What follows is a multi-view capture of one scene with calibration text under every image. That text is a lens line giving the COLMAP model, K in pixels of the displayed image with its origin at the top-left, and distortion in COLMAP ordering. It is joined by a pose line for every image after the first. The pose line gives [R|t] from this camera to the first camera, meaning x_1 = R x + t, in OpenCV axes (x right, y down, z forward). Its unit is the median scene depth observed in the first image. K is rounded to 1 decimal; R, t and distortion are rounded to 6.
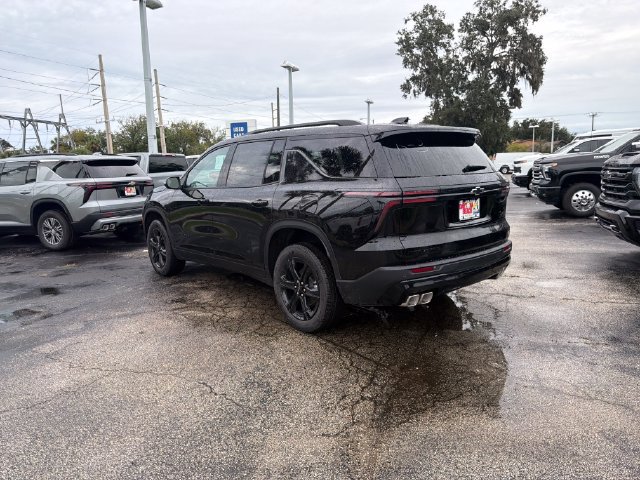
lens RADIAL K [[453.2, 0, 320.4], [0, 453.2, 246.6], [0, 0, 1]] dist [0.049908, -0.053613]
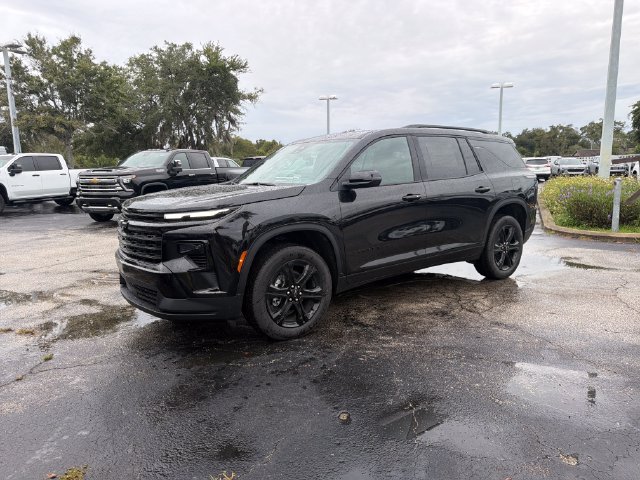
lens RADIAL K [[455.9, 0, 320.5], [0, 455.9, 249.2], [0, 0, 1]] dist [0.023444, -0.016016]
pose [[0.069525, -0.140057, 0.987699, -0.113497], [0.193141, 0.973251, 0.124413, -0.014817], [-0.978705, 0.182115, 0.094716, 0.112281]]
